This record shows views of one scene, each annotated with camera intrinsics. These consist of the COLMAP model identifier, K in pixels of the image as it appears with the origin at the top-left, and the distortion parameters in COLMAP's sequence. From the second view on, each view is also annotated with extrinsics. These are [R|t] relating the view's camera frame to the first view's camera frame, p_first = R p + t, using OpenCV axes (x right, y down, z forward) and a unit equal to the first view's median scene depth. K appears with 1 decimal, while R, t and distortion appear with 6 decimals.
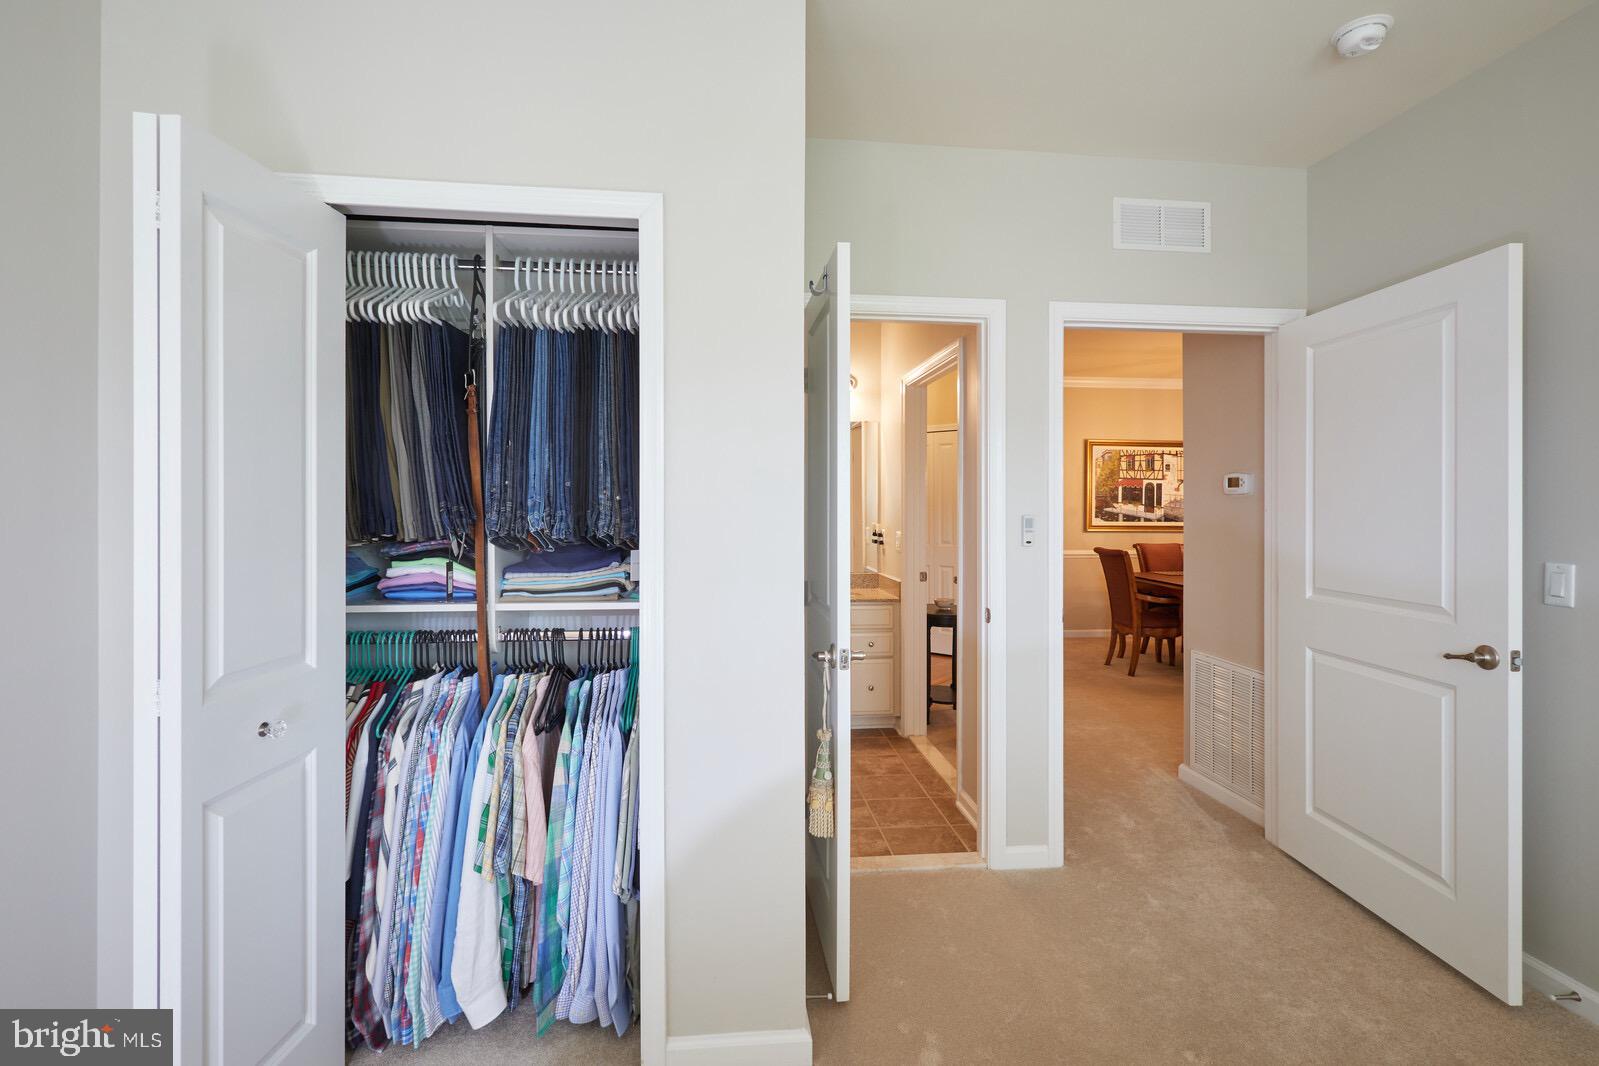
lens RADIAL K [[742.3, 0, 802.1], [0, 742.3, 517.3], [0, 0, 1]] dist [0.001932, 0.000694]
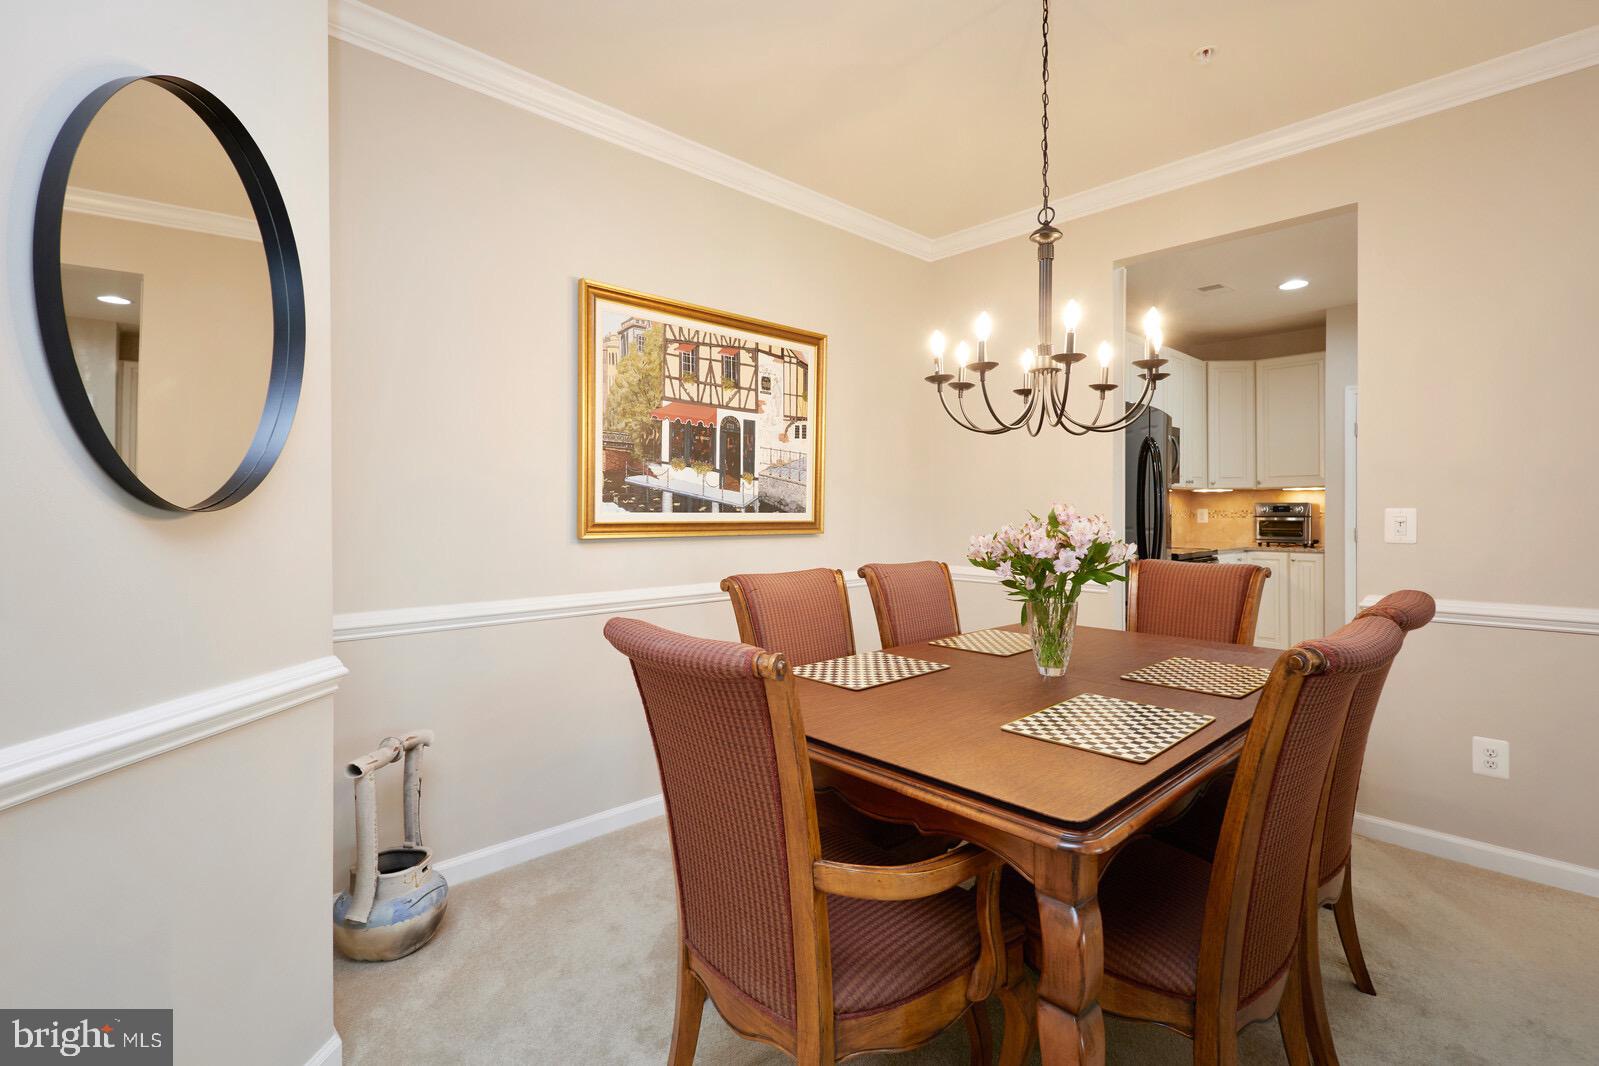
lens RADIAL K [[742.3, 0, 802.1], [0, 742.3, 517.3], [0, 0, 1]] dist [0.001932, 0.000694]
pose [[0.797150, -0.008254, 0.603725, 0.253070], [0.005585, 0.999965, 0.006297, 0.006312], [-0.603756, -0.001648, 0.797168, 0.651731]]
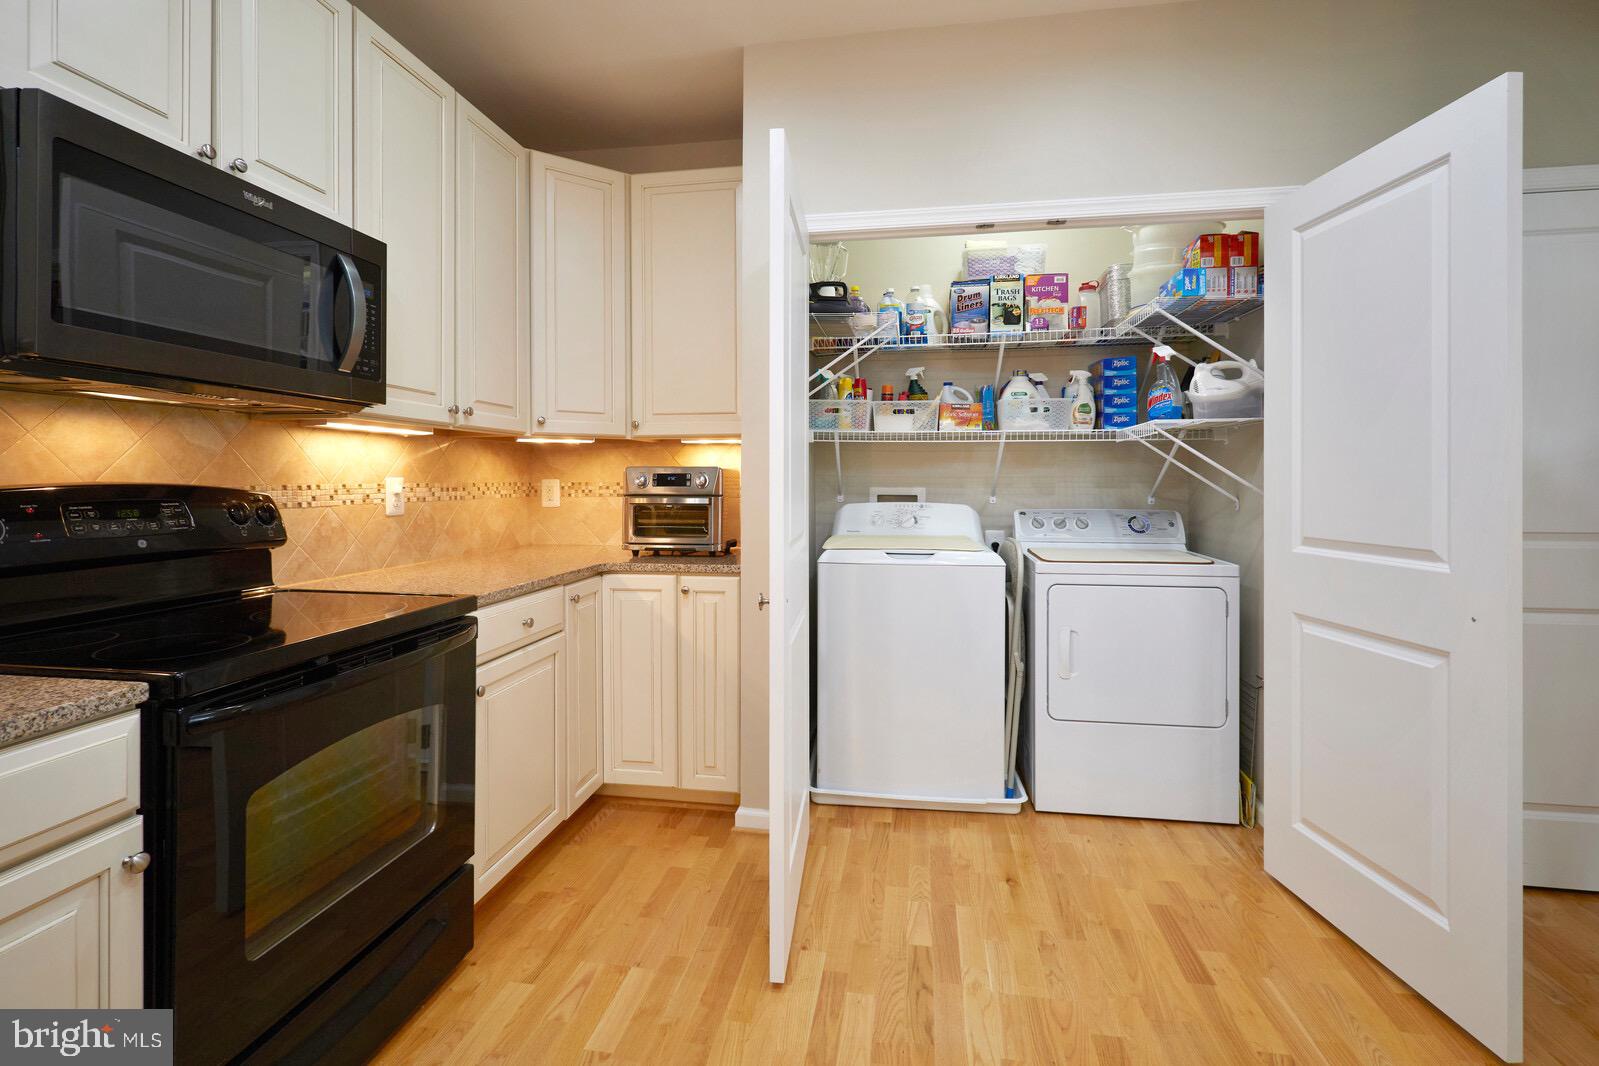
lens RADIAL K [[737.3, 0, 798.2], [0, 737.3, 480.3], [0, 0, 1]] dist [-0.001526, 0.000008]
pose [[0.278070, -0.000843, 0.960560, 0.778578], [0.003166, 0.999995, -0.000039, 0.005776], [-0.960555, 0.003052, 0.278072, 0.802903]]
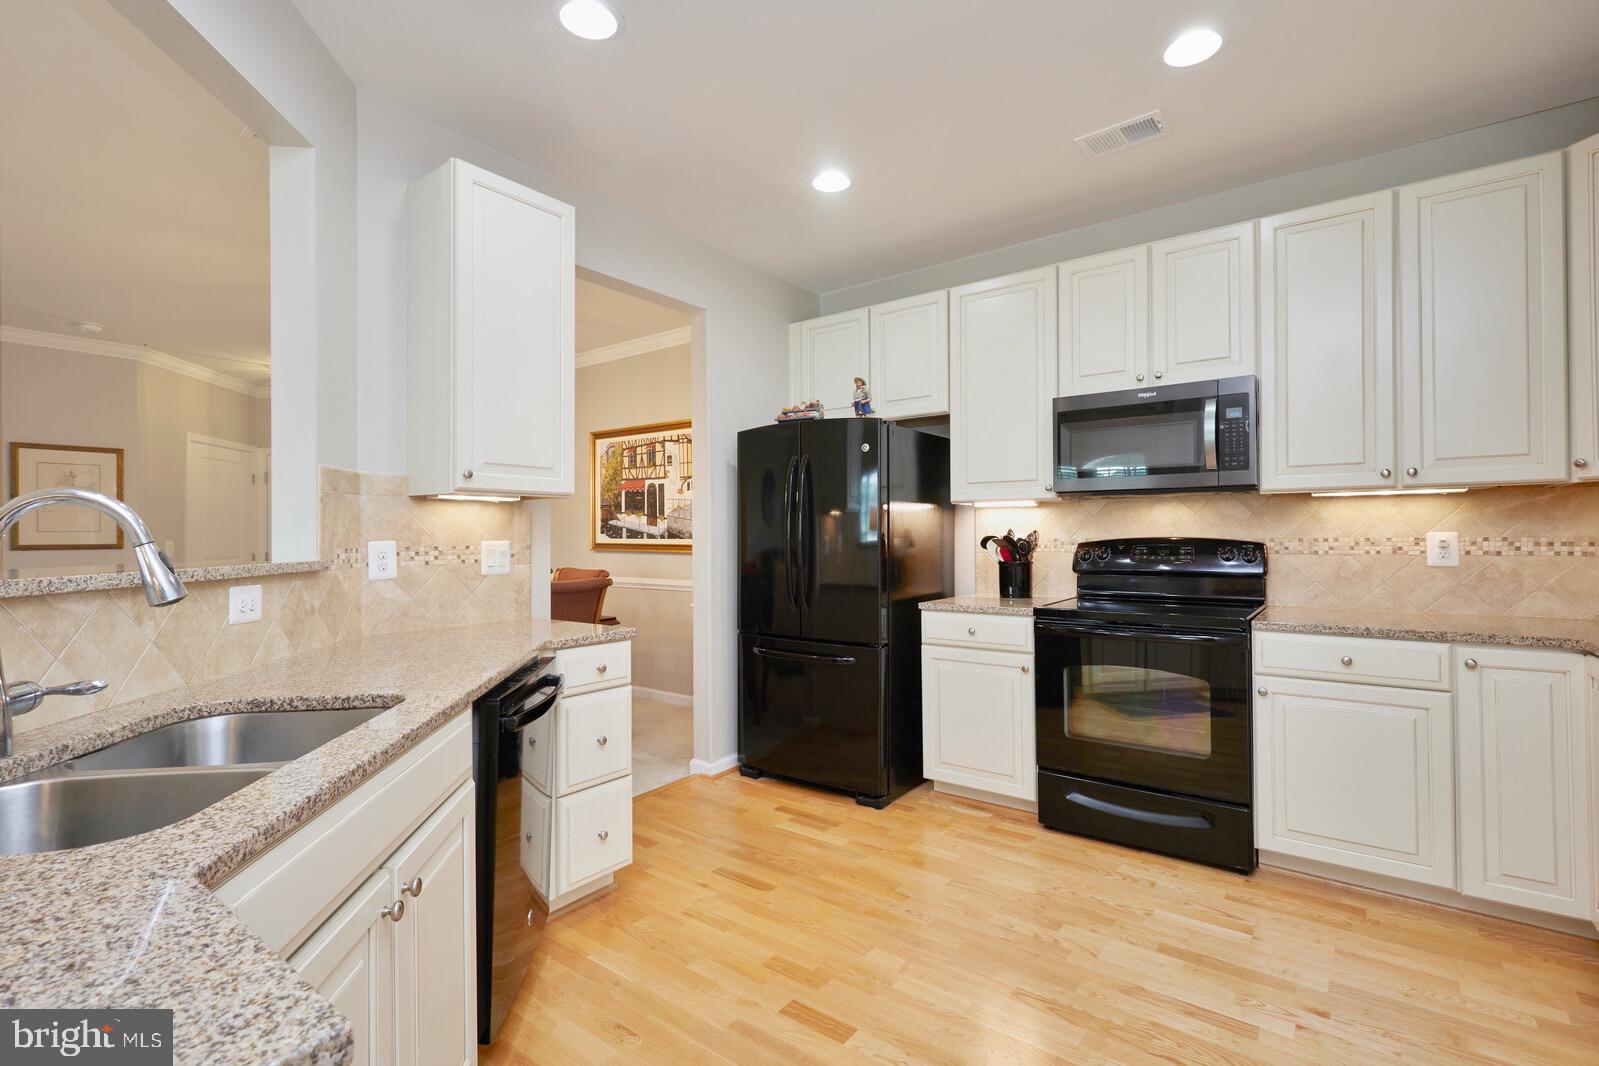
lens RADIAL K [[725.5, 0, 804.6], [0, 725.5, 532.7], [0, 0, 1]] dist [0.000295, -0.000082]
pose [[0.723865, -0.007120, -0.689905, 1.051805], [0.004975, 0.999975, -0.005101, 0.004577], [0.689924, 0.000260, 0.723882, 0.600308]]
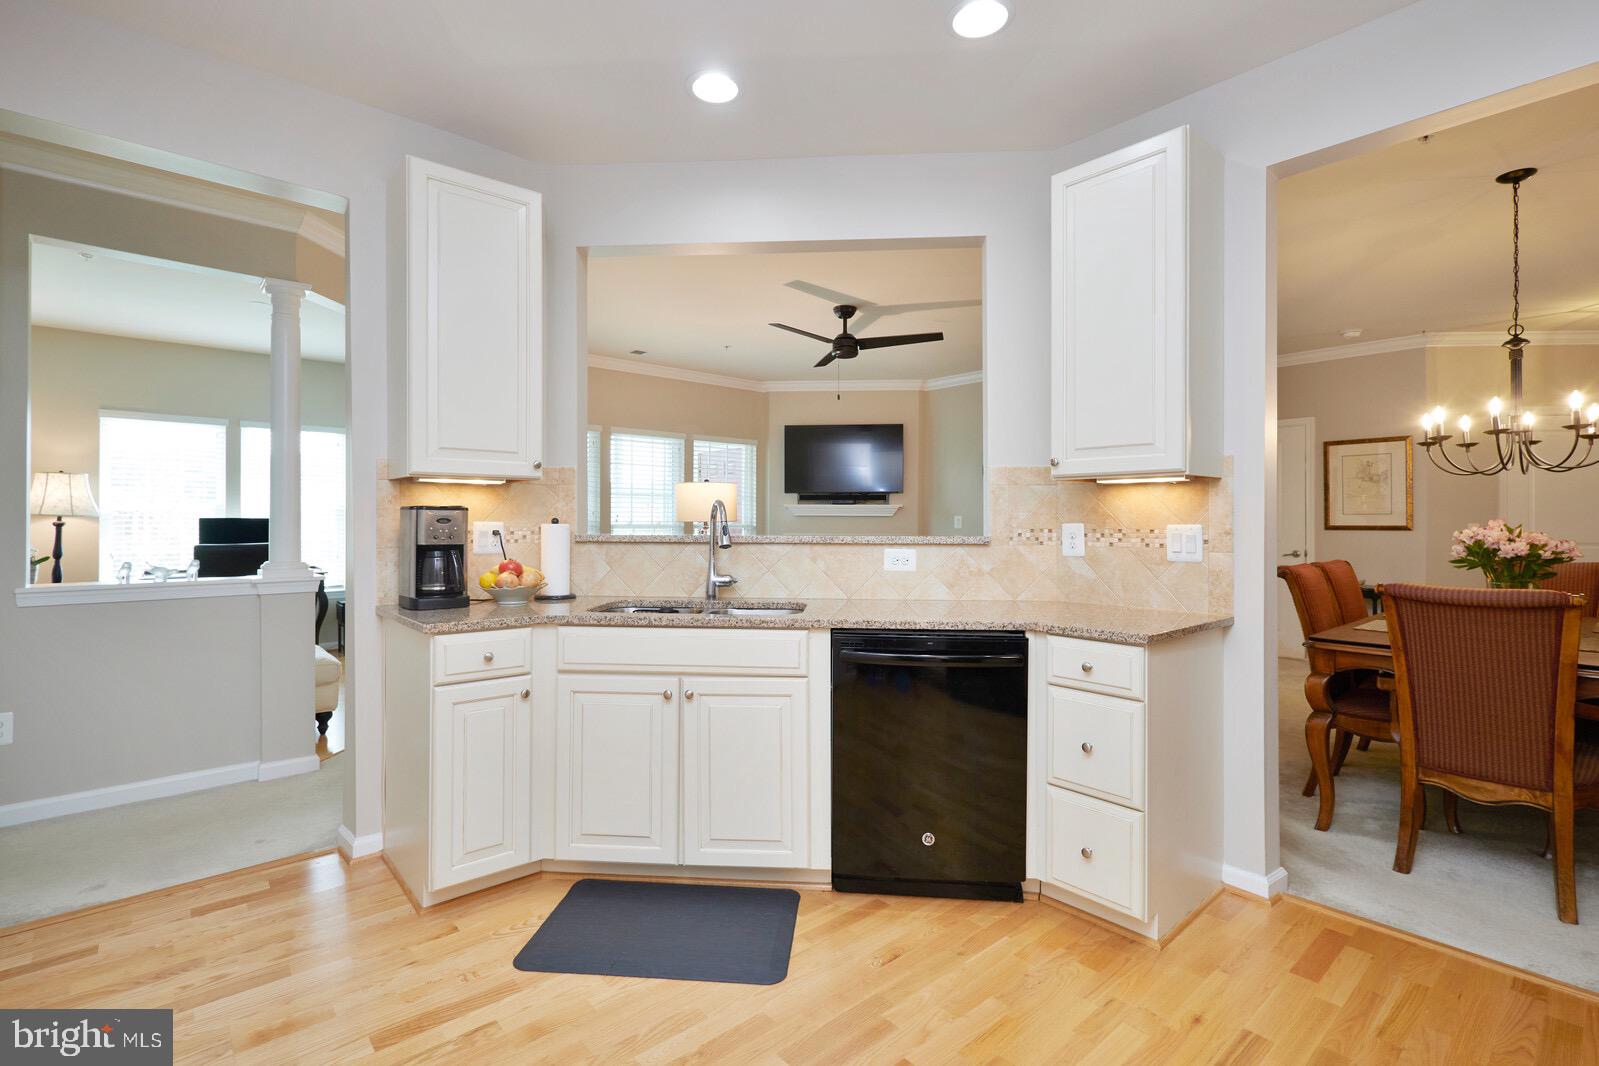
lens RADIAL K [[742.3, 0, 802.1], [0, 742.3, 517.3], [0, 0, 1]] dist [0.001932, 0.000694]
pose [[-0.822289, -0.004481, -0.569053, 1.028885], [-0.002738, 0.999989, -0.003919, 0.004443], [0.569064, -0.001664, -0.822292, 0.921647]]
